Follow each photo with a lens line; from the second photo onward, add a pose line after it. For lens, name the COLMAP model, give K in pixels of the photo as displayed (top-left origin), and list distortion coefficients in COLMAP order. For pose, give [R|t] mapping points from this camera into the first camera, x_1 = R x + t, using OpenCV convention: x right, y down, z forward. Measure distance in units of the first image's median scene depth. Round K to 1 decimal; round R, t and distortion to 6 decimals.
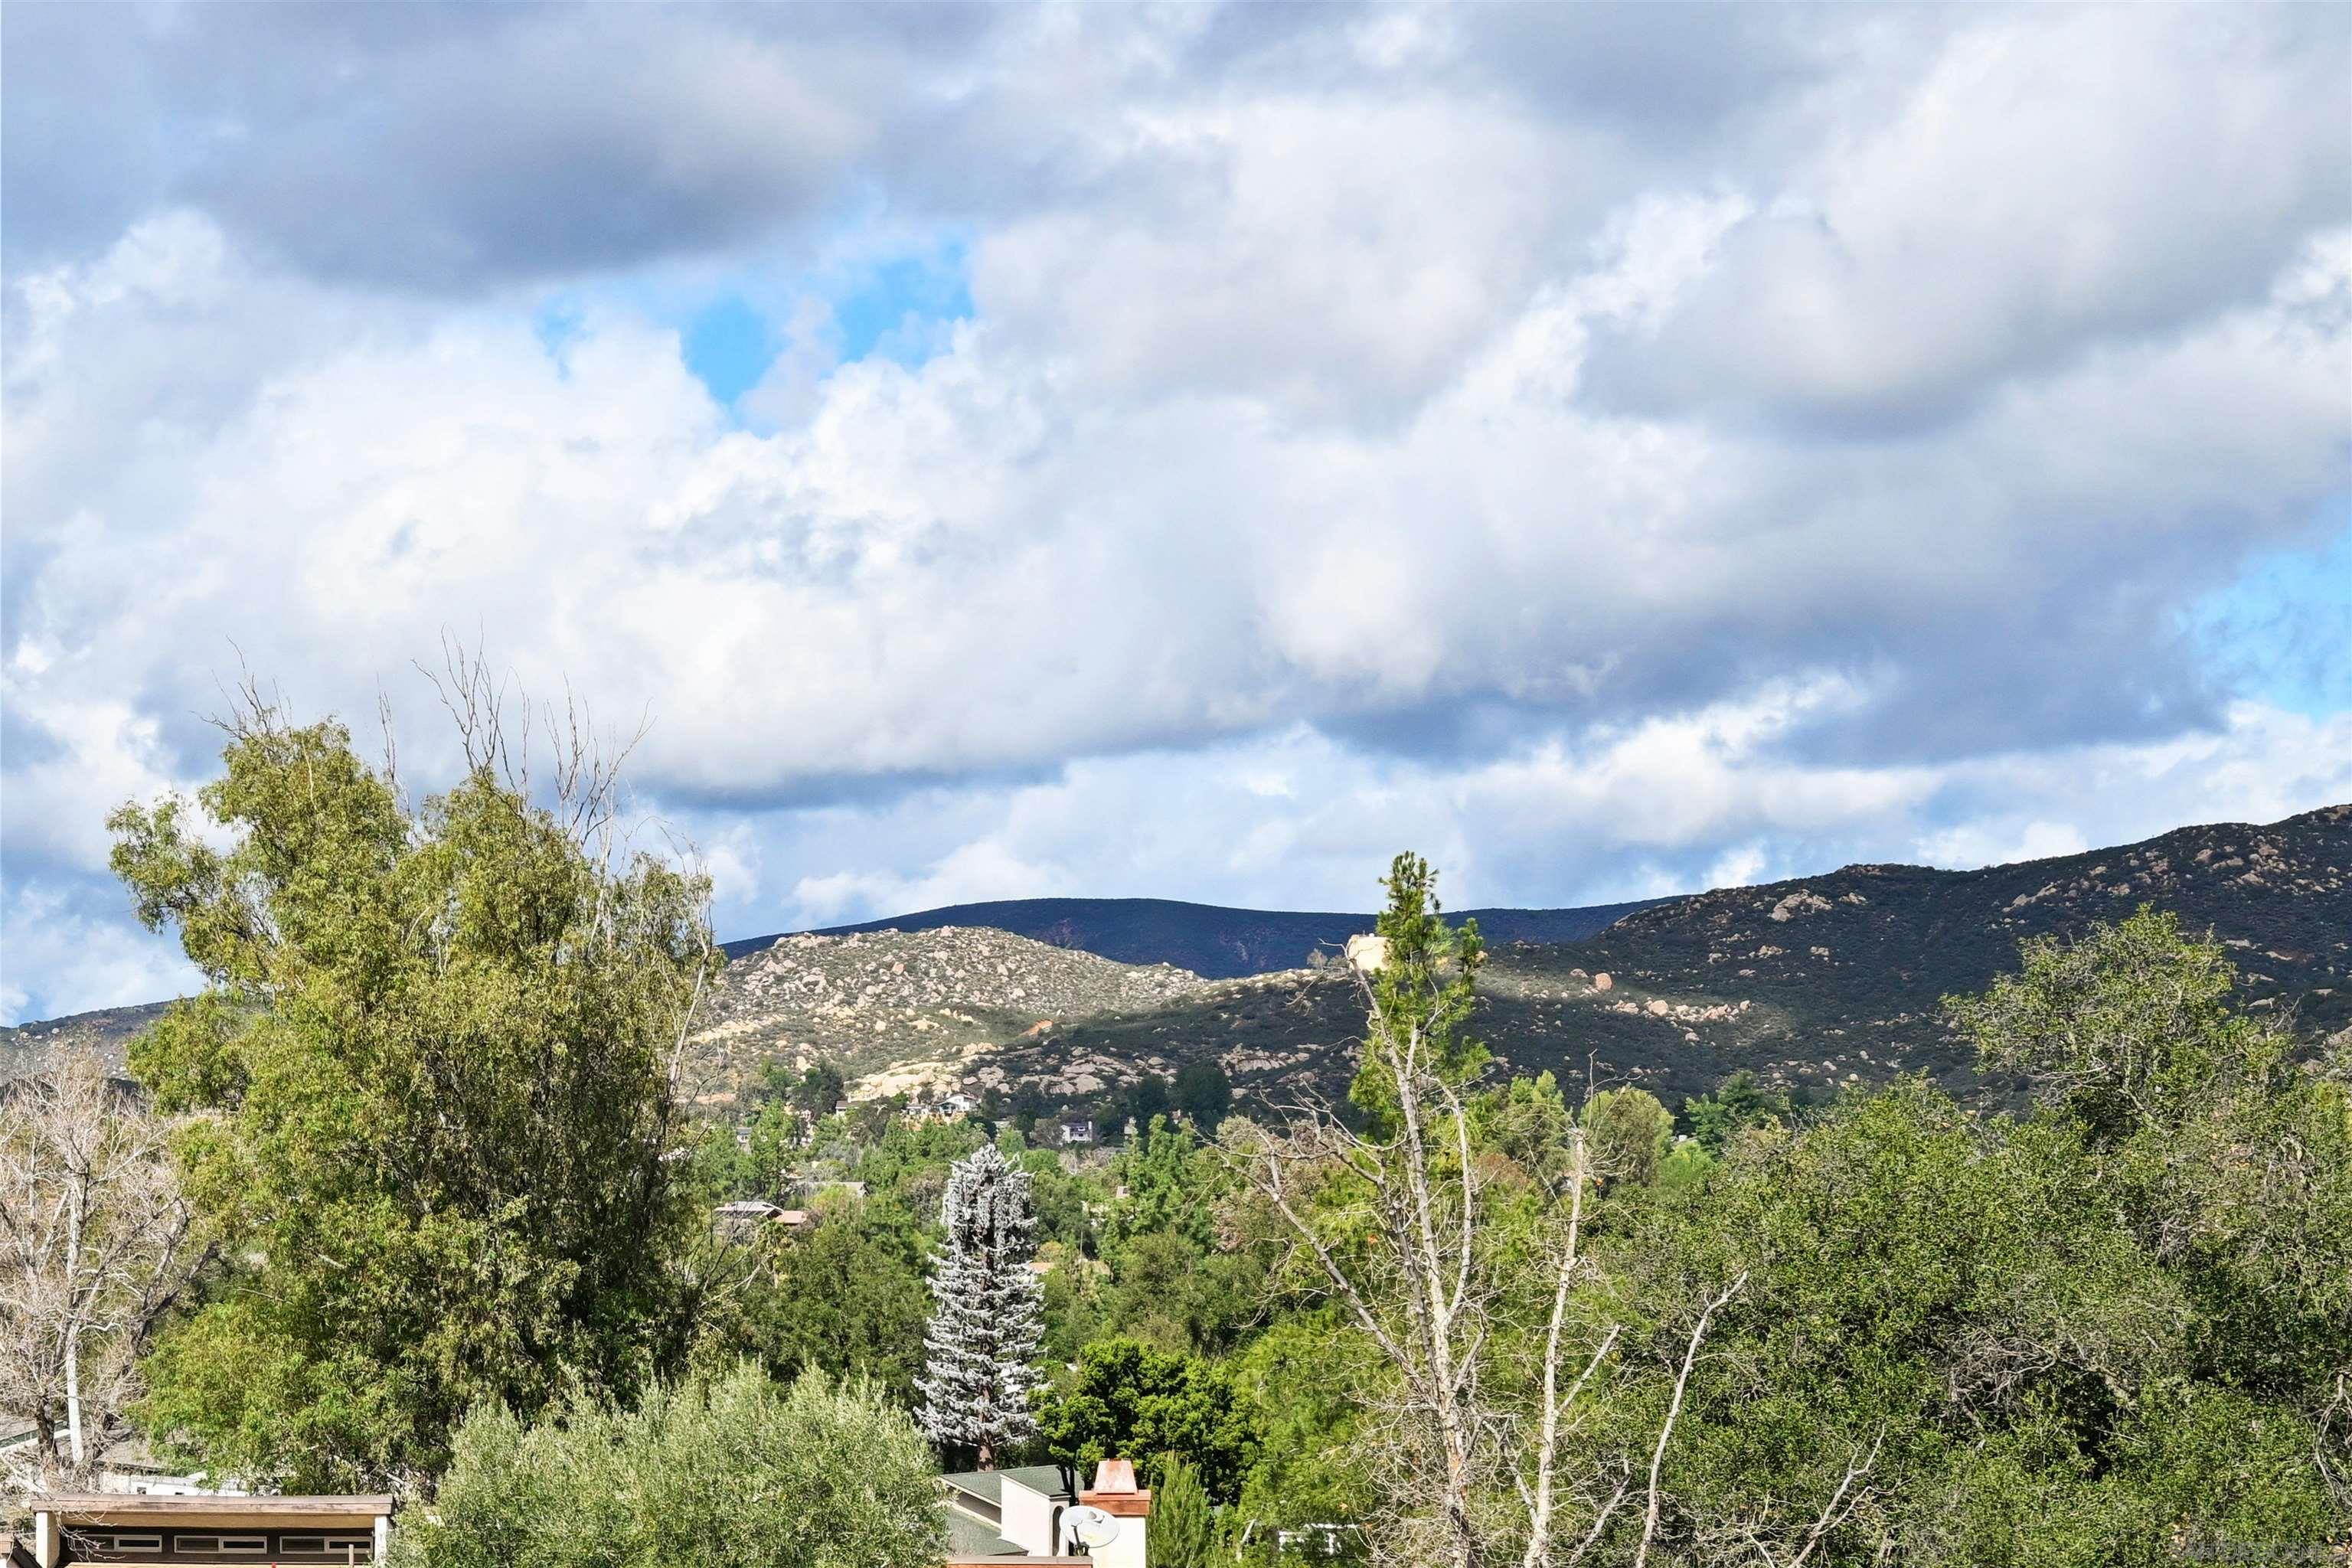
lens RADIAL K [[2294.4, 0, 1175.7], [0, 2294.4, 724.5], [0, 0, 1]] dist [0.002910, 0.010849]
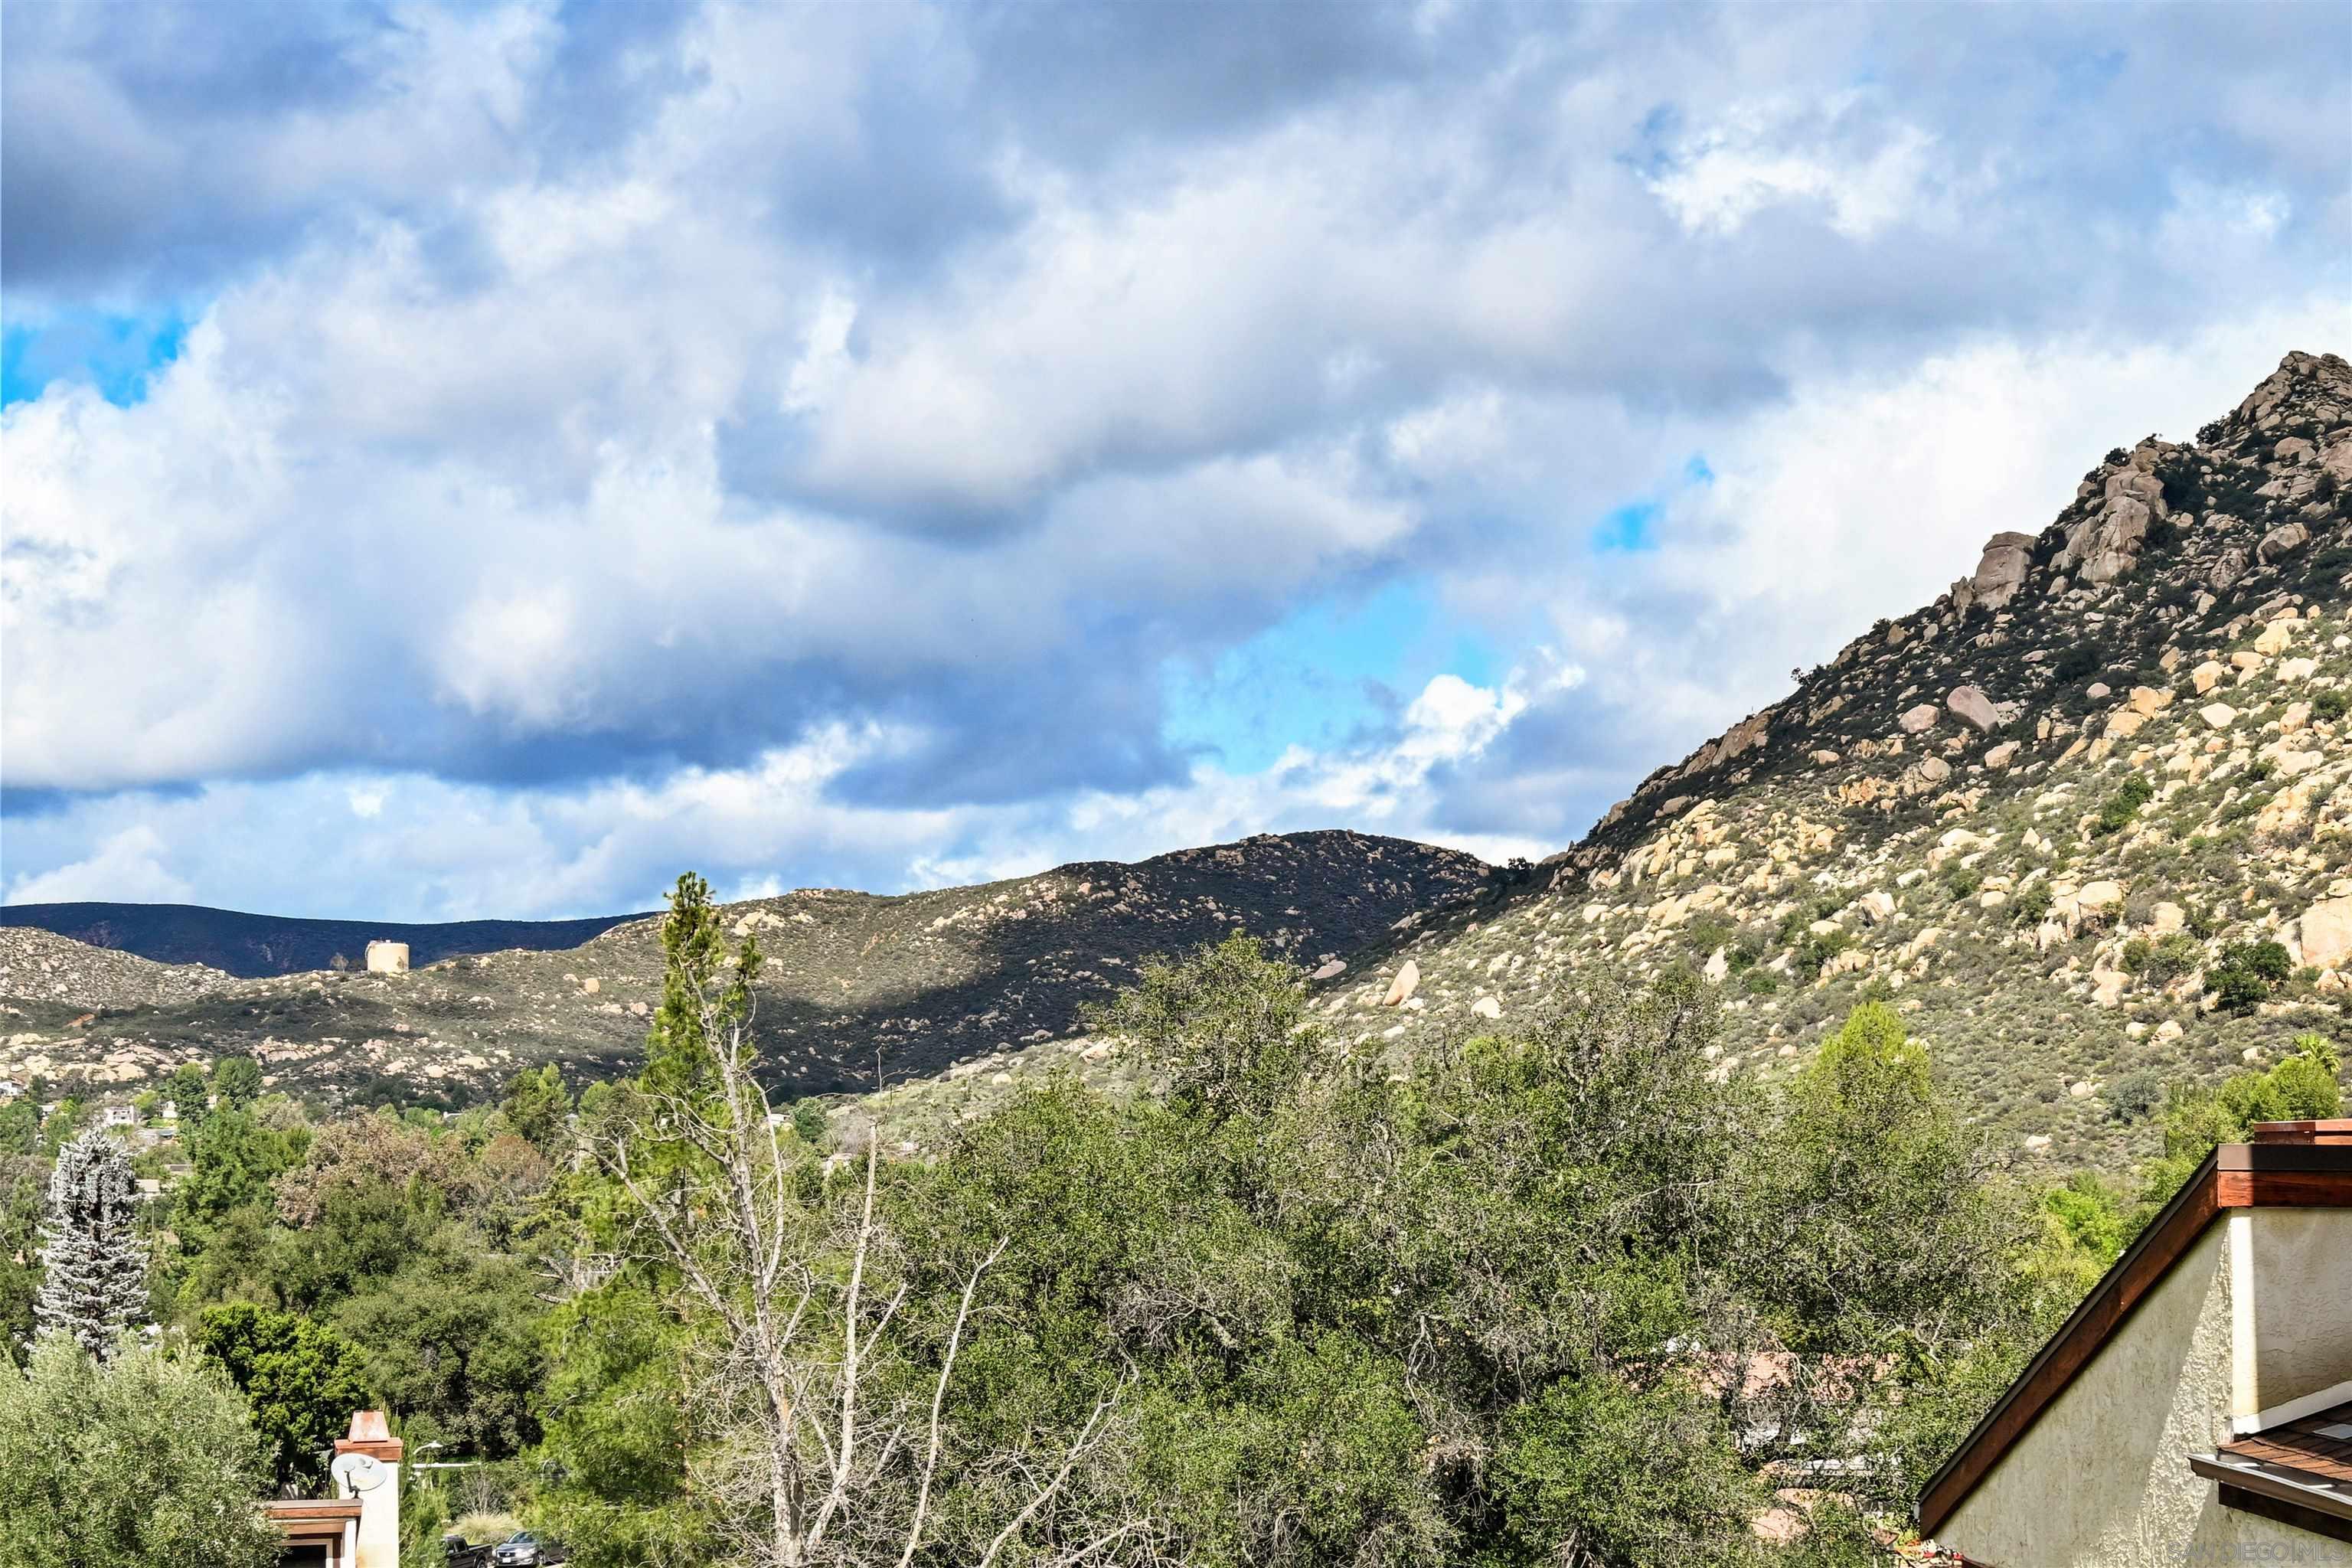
lens RADIAL K [[2010.9, 0, 1176.0], [0, 2010.9, 784.0], [0, 0, 1]] dist [0.002806, 0.001727]
pose [[0.981062, 0.034137, 0.190661, 0.241750], [-0.036198, 0.999318, 0.007337, -0.005652], [-0.190280, -0.014099, 0.981629, -0.036110]]
